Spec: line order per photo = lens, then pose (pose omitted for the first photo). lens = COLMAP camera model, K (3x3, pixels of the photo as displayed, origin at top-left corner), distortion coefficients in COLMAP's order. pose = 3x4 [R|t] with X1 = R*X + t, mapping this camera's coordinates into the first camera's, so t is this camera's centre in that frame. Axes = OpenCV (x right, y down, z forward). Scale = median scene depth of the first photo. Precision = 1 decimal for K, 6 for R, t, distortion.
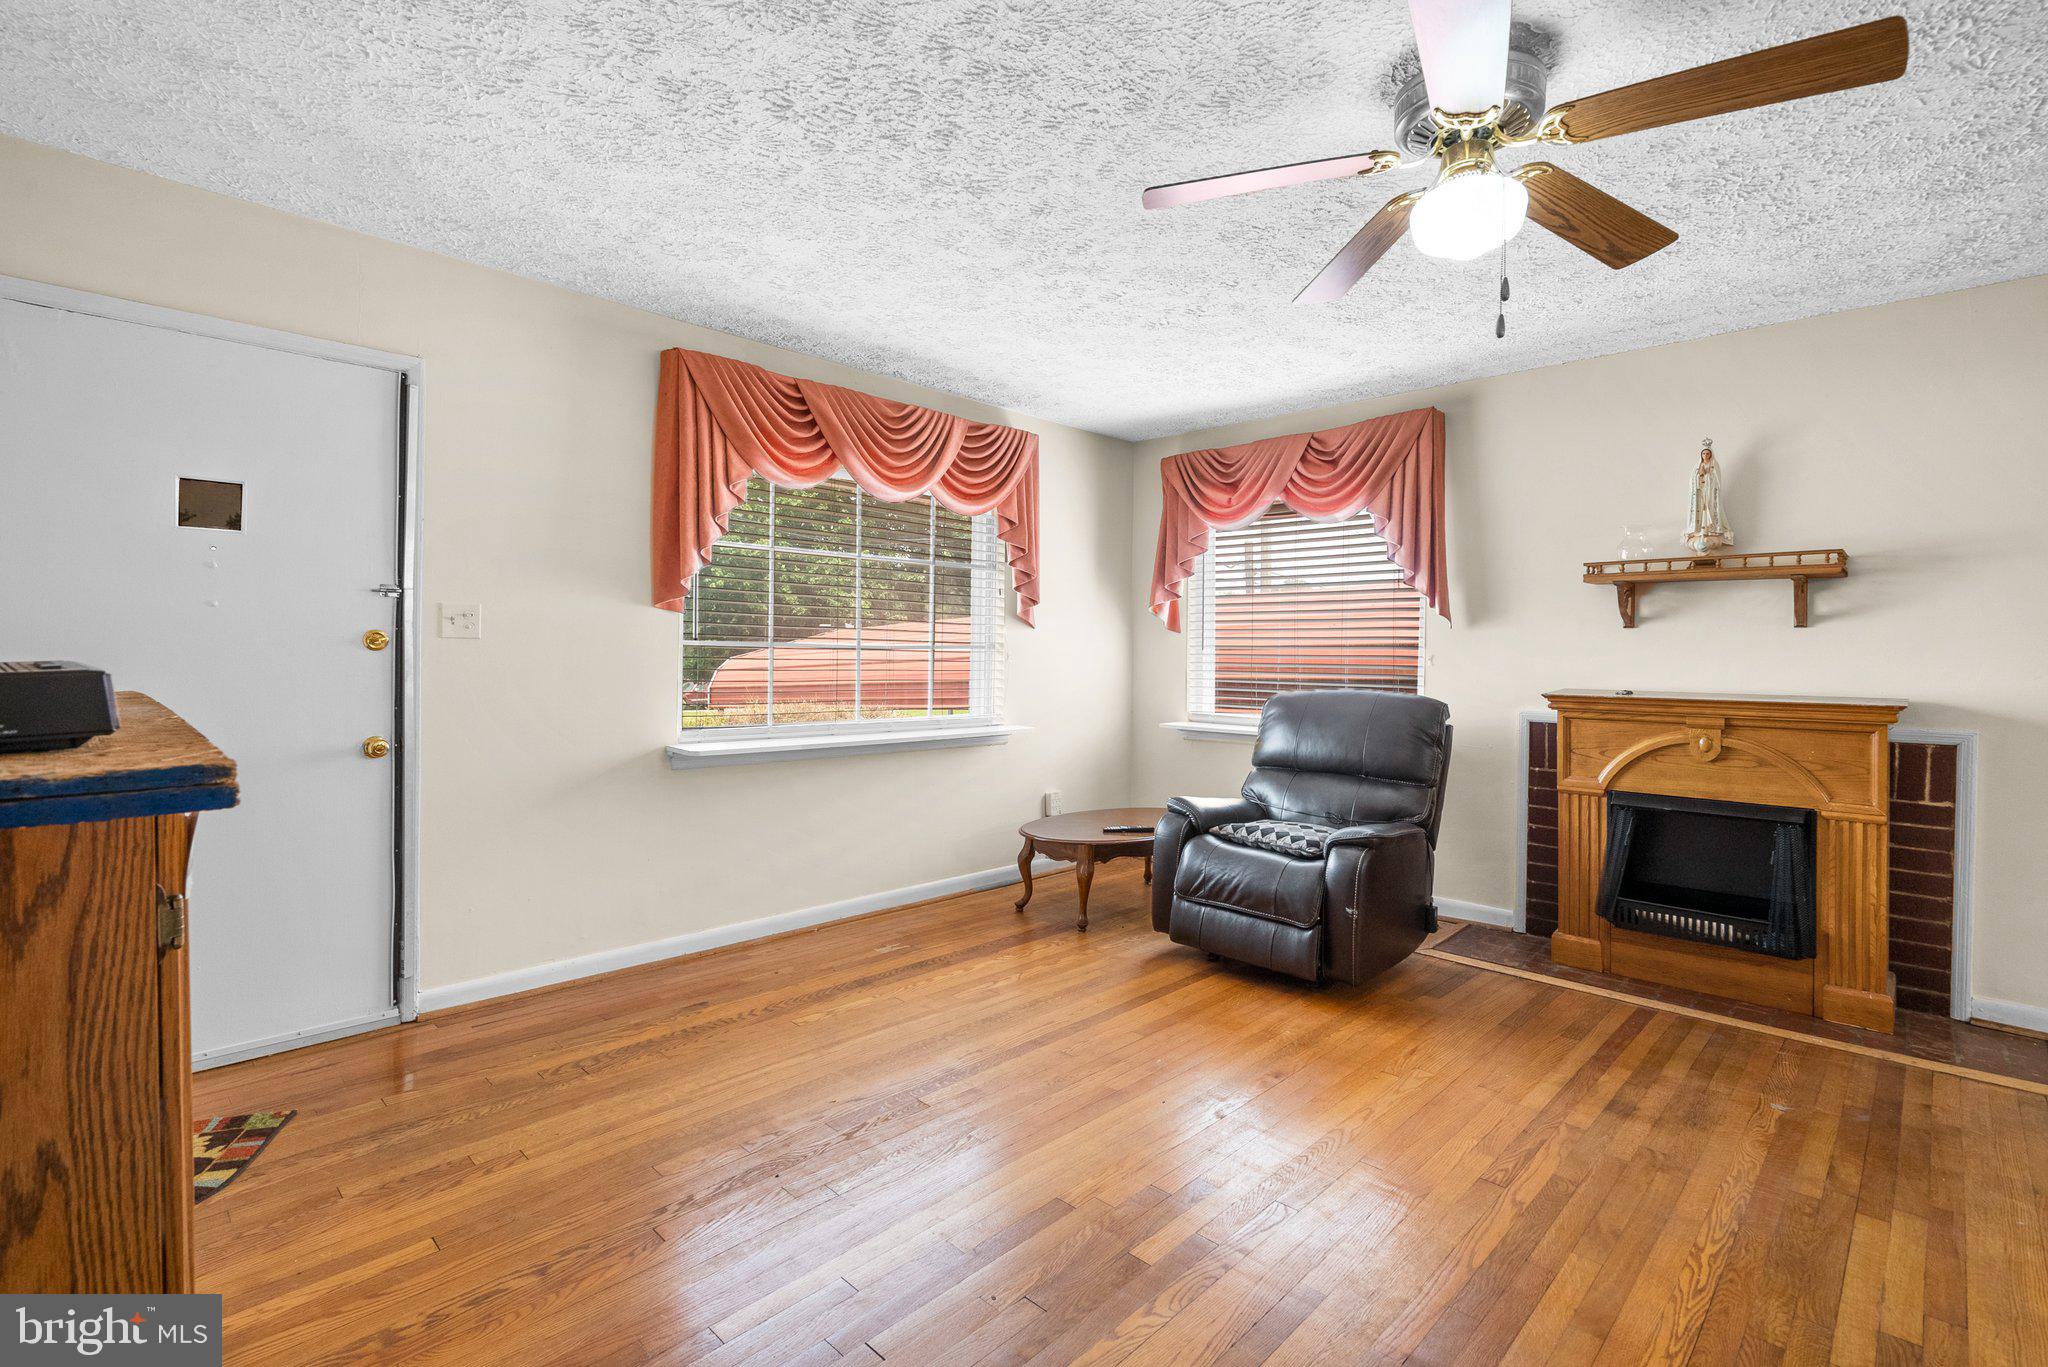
lens RADIAL K [[951.3, 0, 1017.2], [0, 951.3, 658.1], [0, 0, 1]] dist [-0.002432, 0.000110]
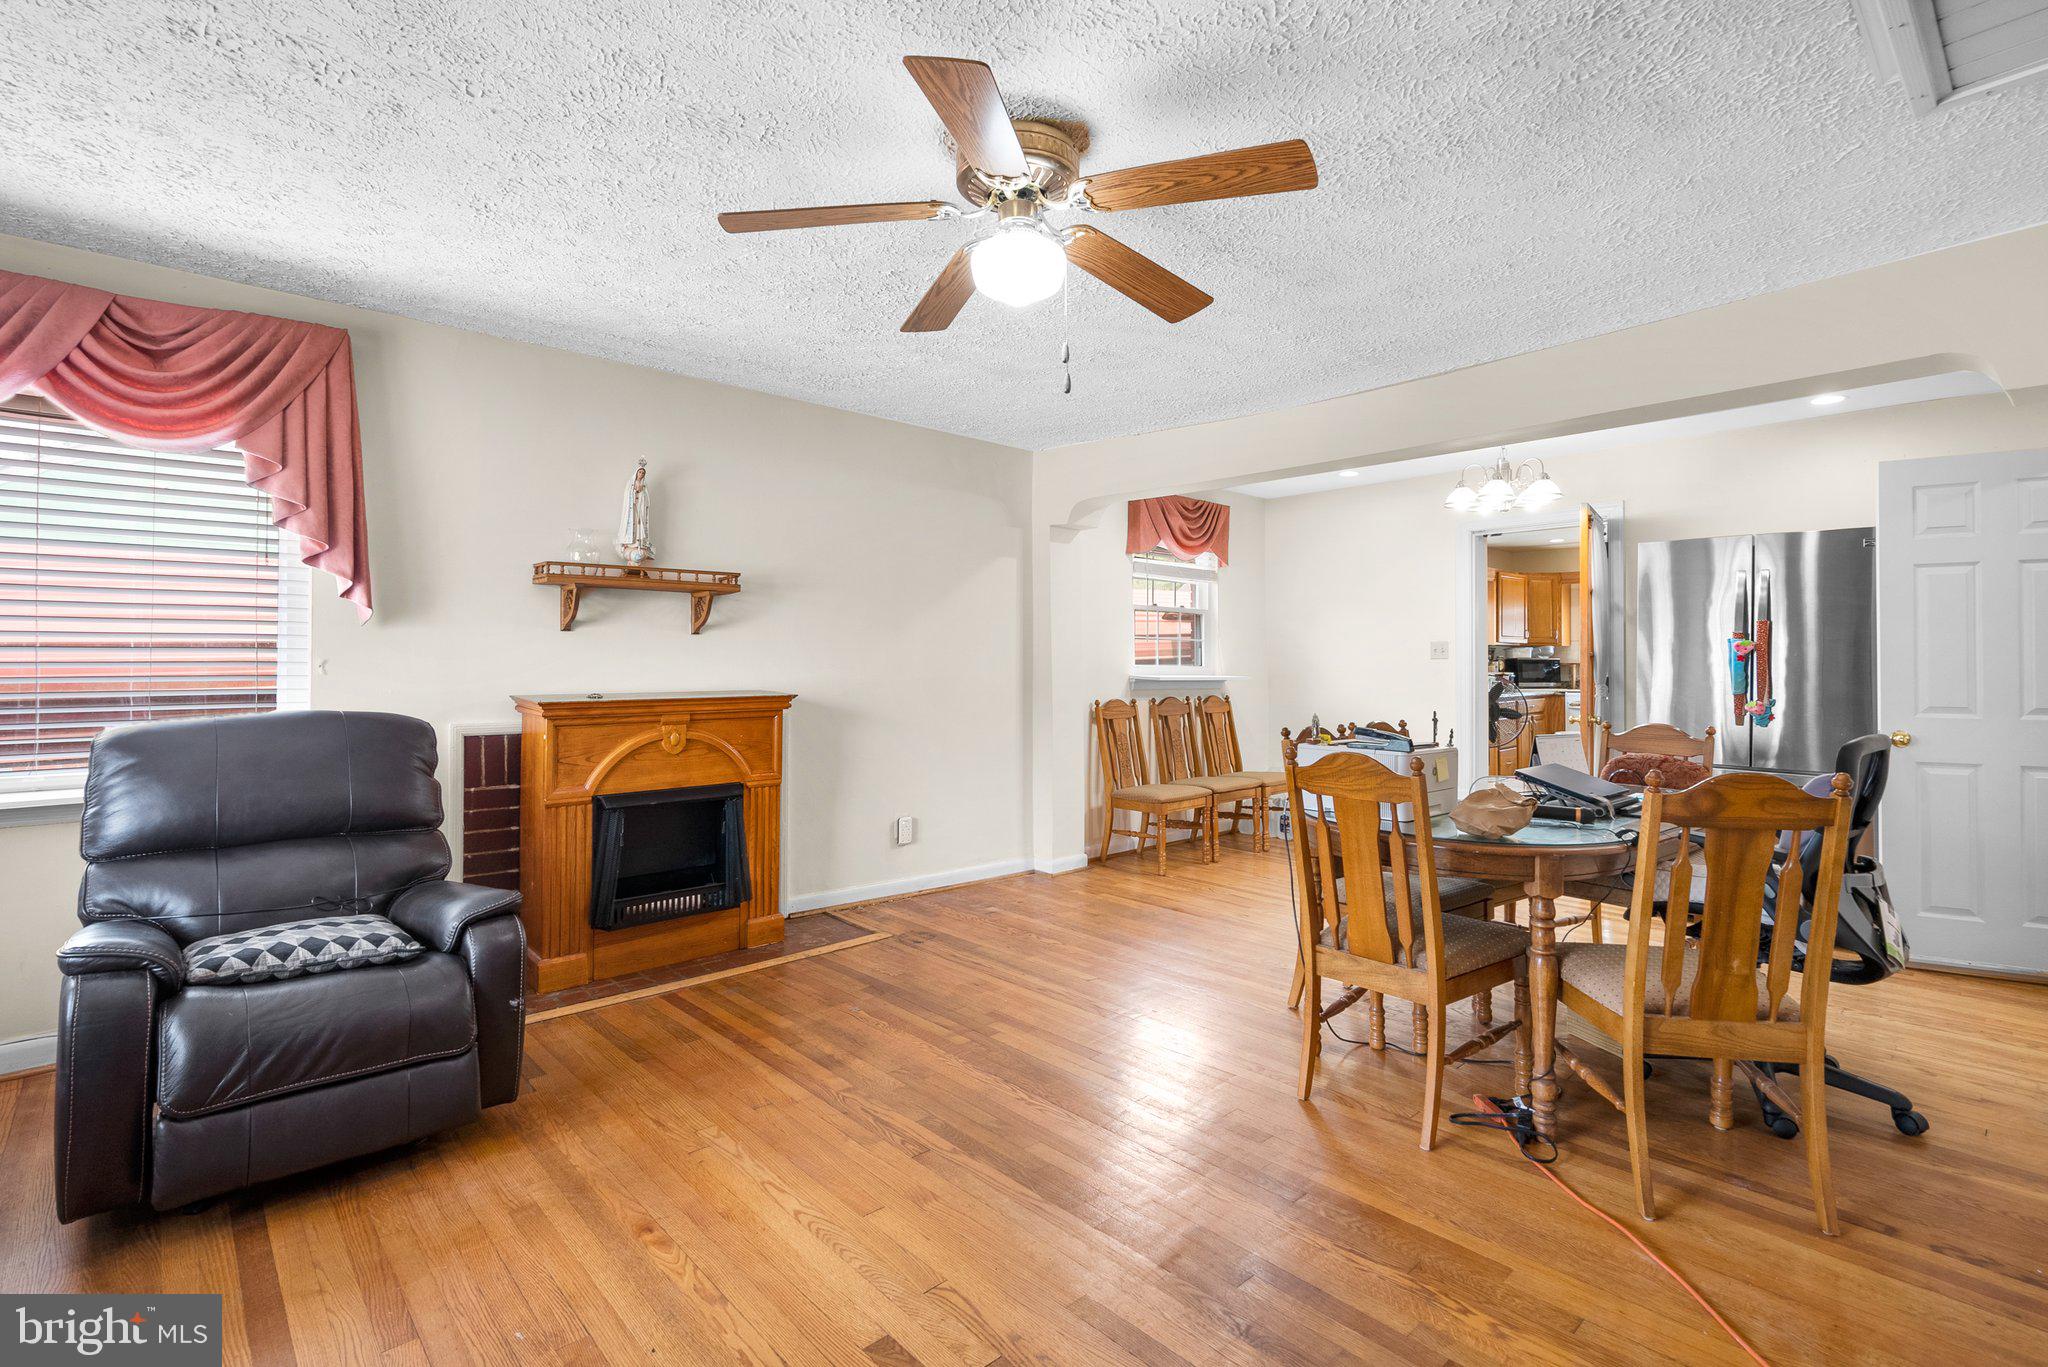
lens RADIAL K [[951.3, 0, 1017.2], [0, 951.3, 658.1], [0, 0, 1]] dist [-0.002432, 0.000110]
pose [[0.052091, -0.005599, 0.998627, -0.363932], [0.009917, 0.999938, 0.005089, -0.004606], [-0.998593, 0.009638, 0.052143, 0.550198]]
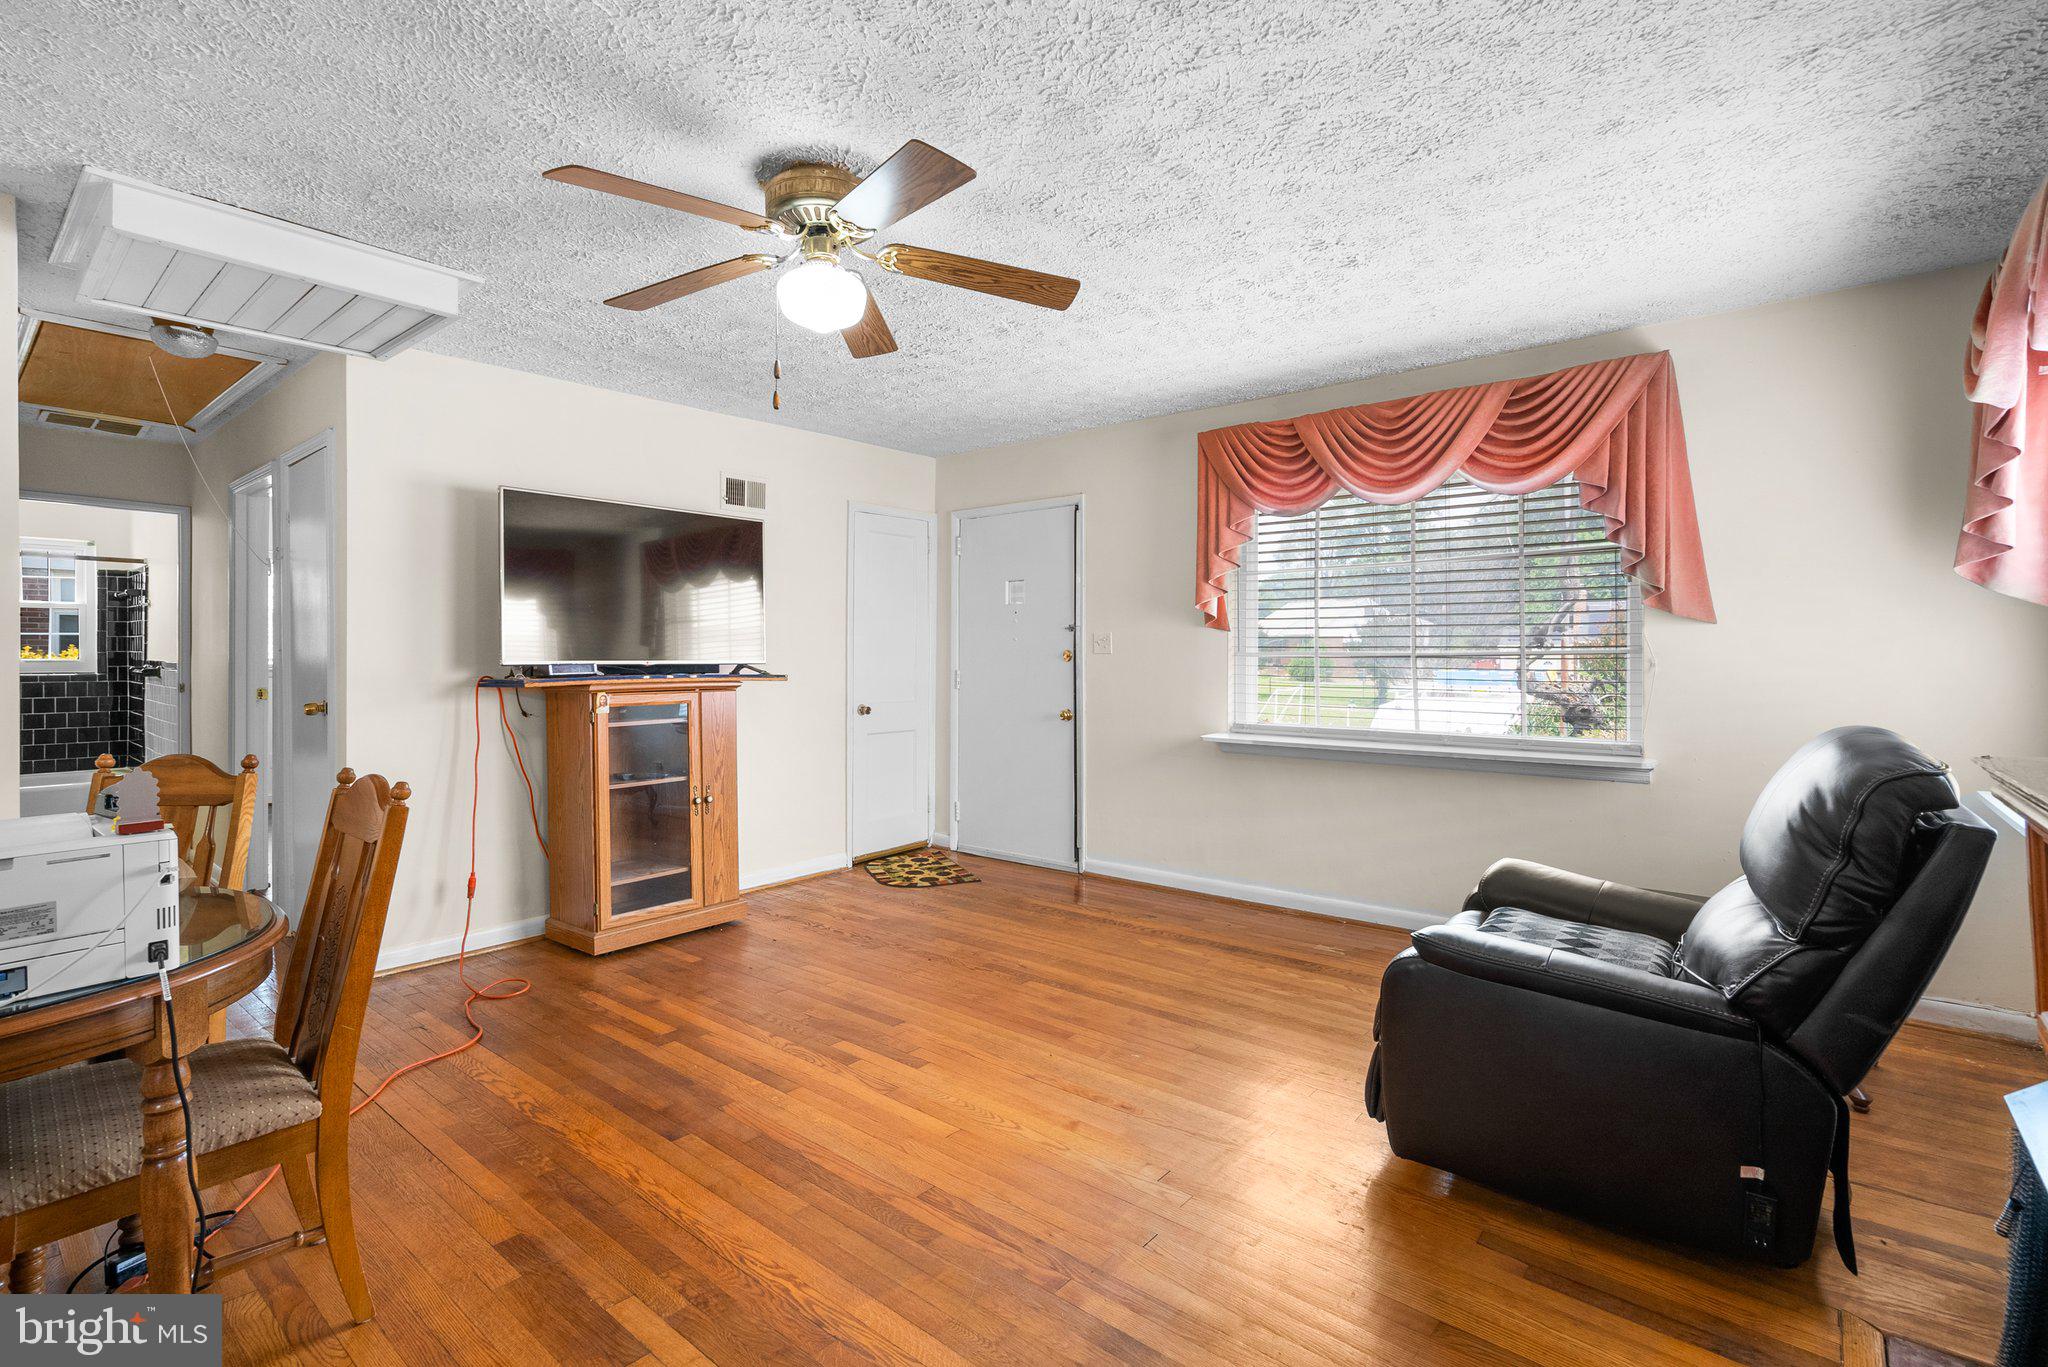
lens RADIAL K [[942.9, 0, 1013.1], [0, 942.9, 666.2], [0, 0, 1]] dist [-0.001080, 0.000115]
pose [[0.081170, -0.002156, -0.996698, 0.983246], [-0.005282, 0.999983, -0.002593, 0.005691], [0.996686, 0.005475, 0.081157, 0.665999]]
